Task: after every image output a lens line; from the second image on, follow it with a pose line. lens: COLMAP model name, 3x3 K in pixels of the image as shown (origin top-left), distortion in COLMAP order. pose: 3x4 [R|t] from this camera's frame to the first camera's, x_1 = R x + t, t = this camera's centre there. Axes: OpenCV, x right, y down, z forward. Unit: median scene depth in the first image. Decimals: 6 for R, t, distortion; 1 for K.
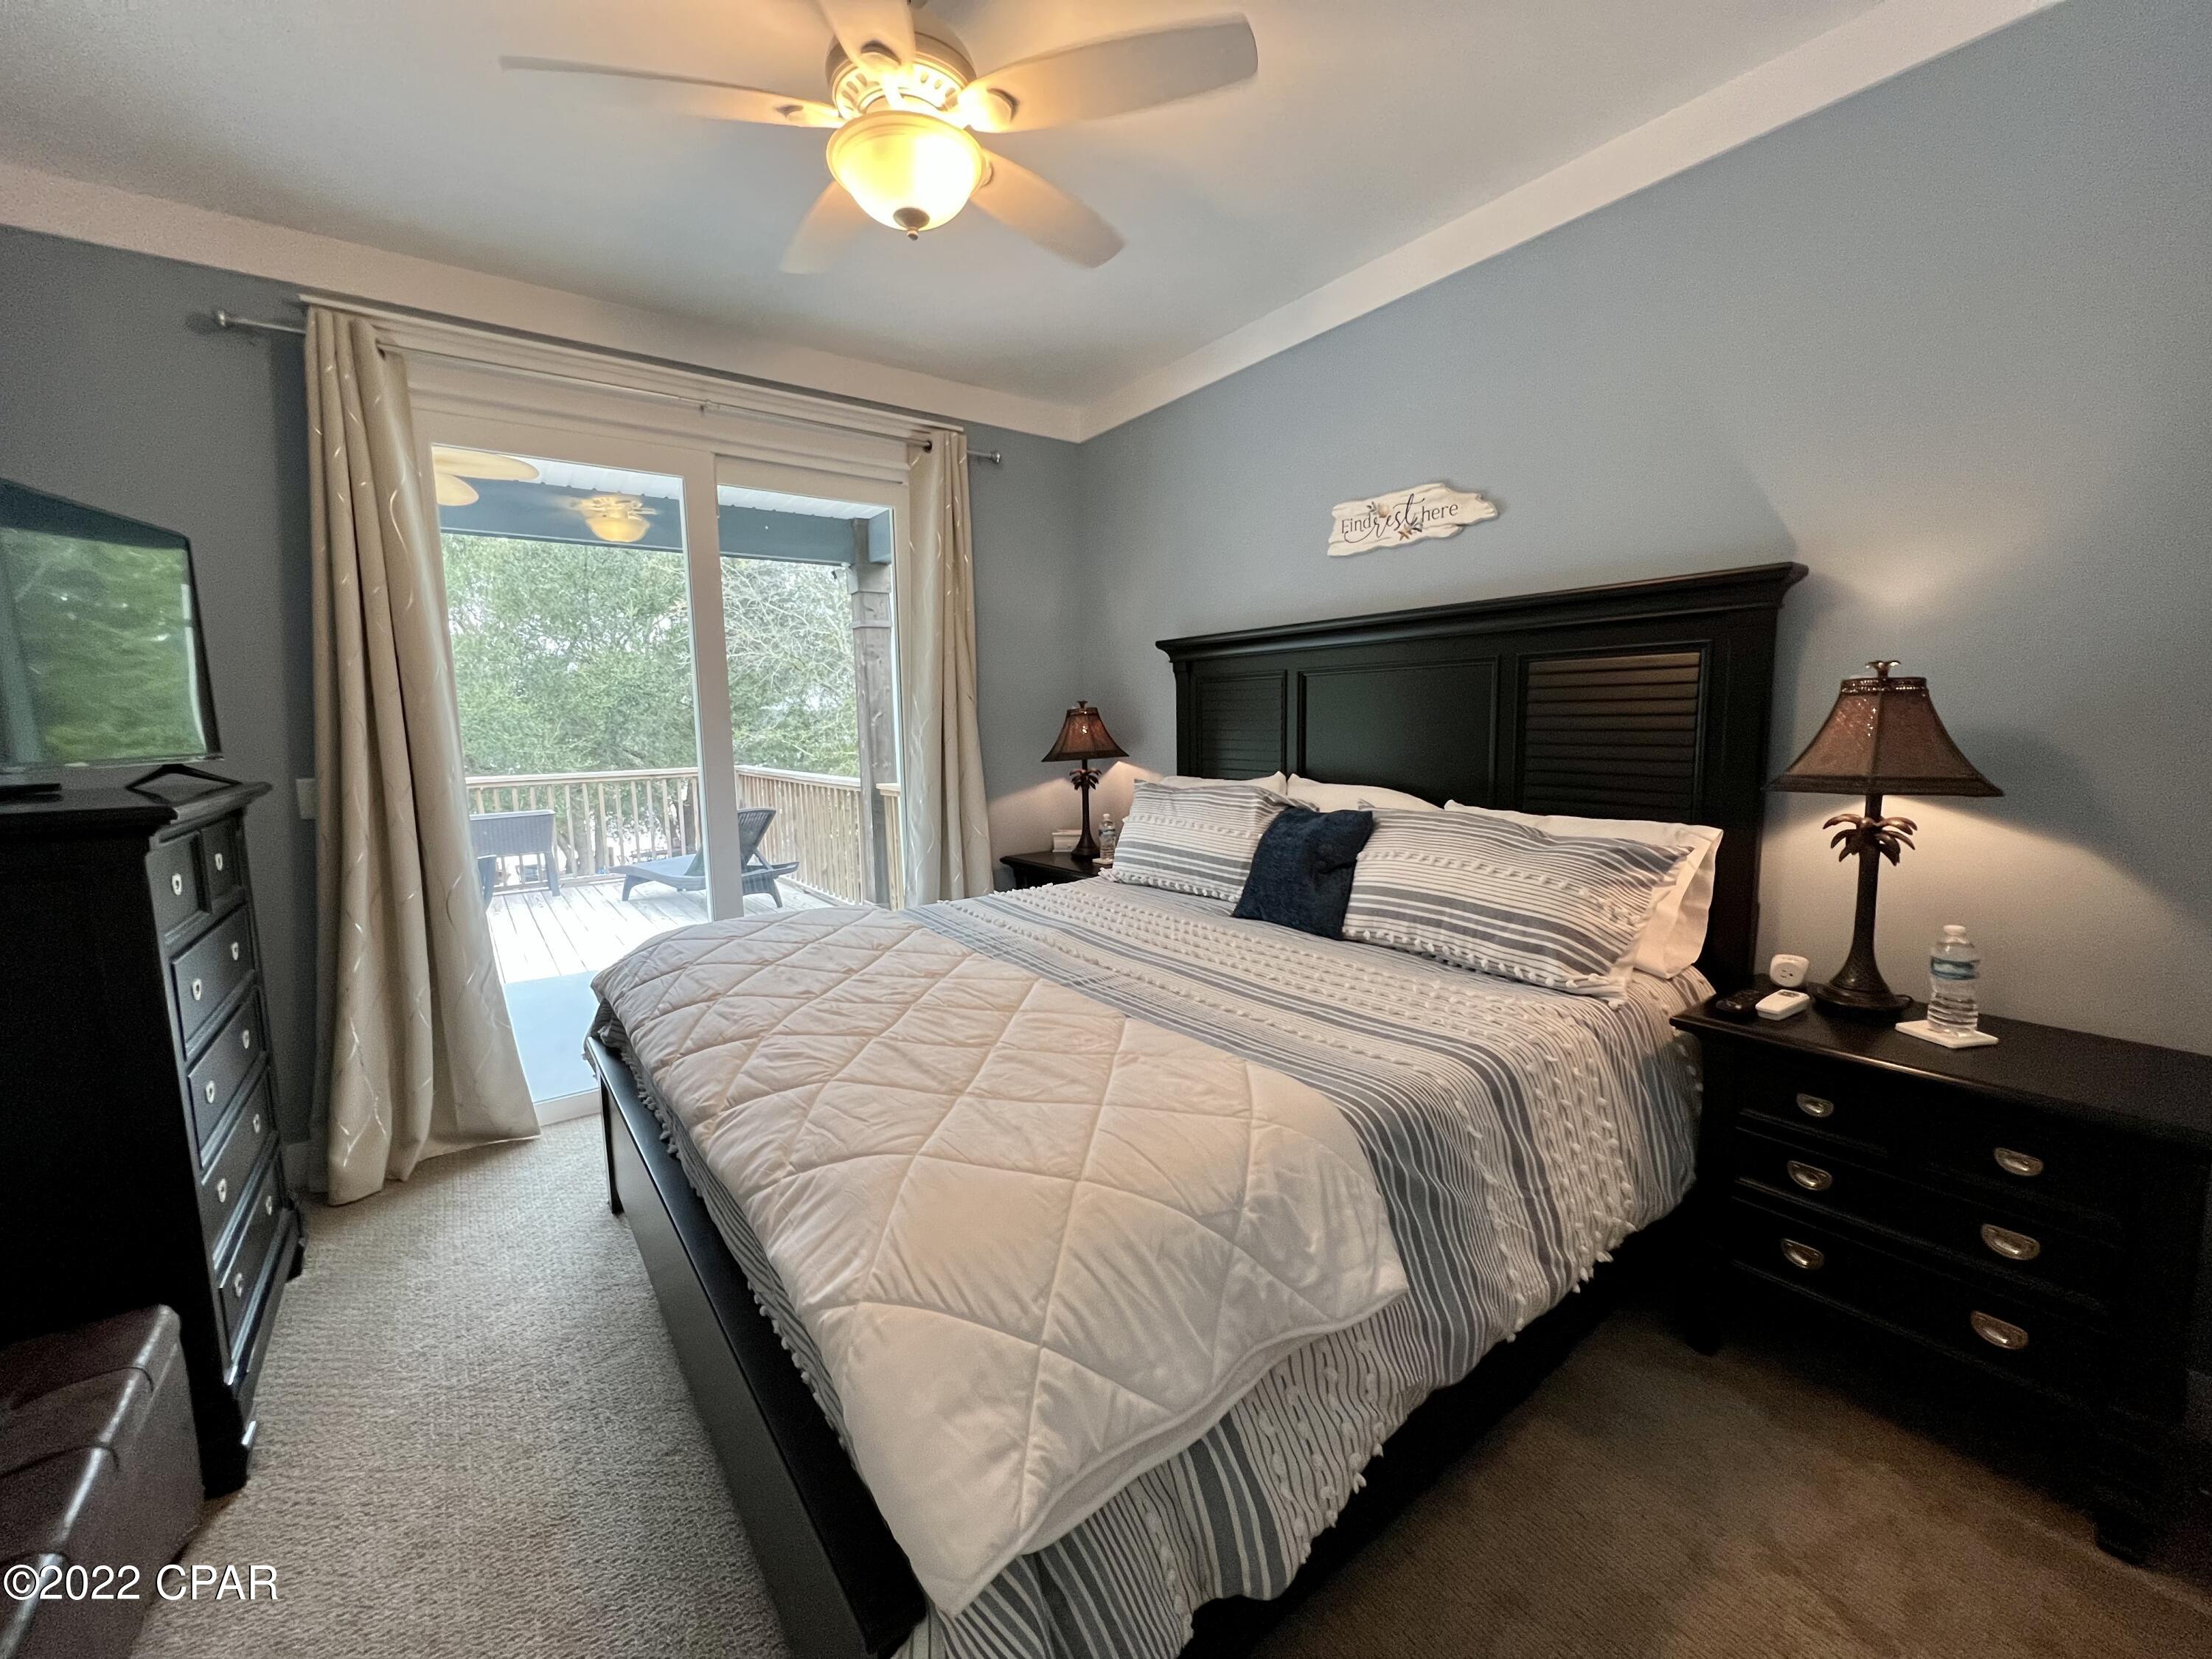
lens RADIAL K [[884.0, 0, 1098.6], [0, 884.0, 815.7], [0, 0, 1]] dist [-0.001225, 0.000650]
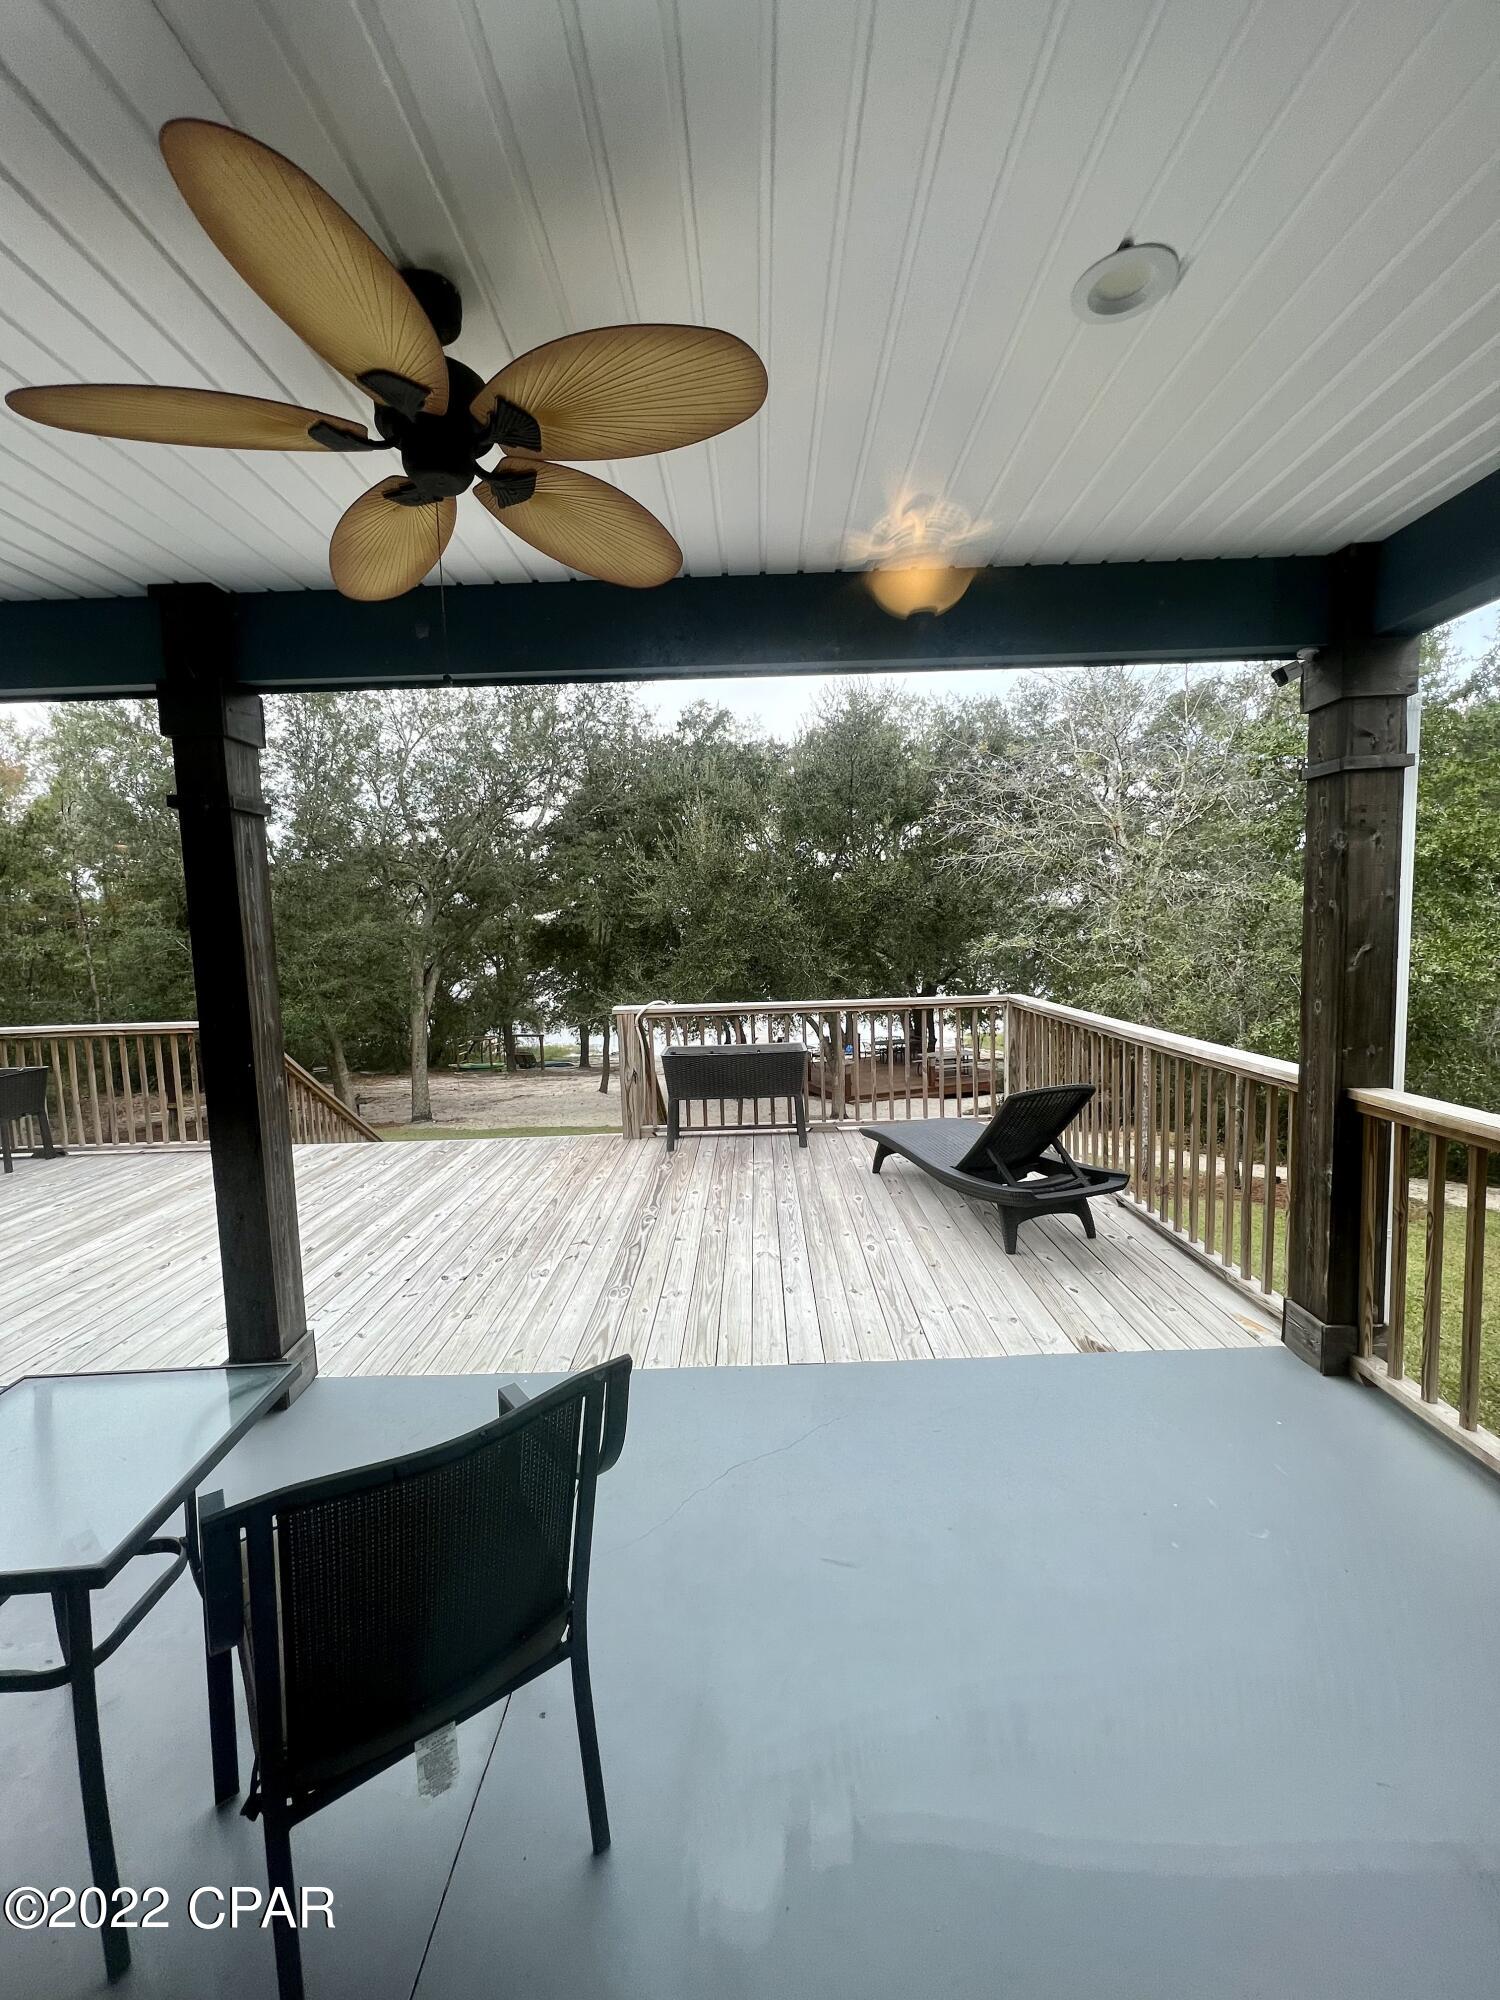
lens RADIAL K [[799.2, 0, 756.8], [0, 799.2, 992.4], [0, 0, 1]] dist [-0.001225, 0.000650]
pose [[0.806207, 0.042129, -0.590131, -0.086098], [-0.048542, 0.998809, 0.004989, -0.025397], [0.589638, 0.024623, 0.807292, 0.148338]]
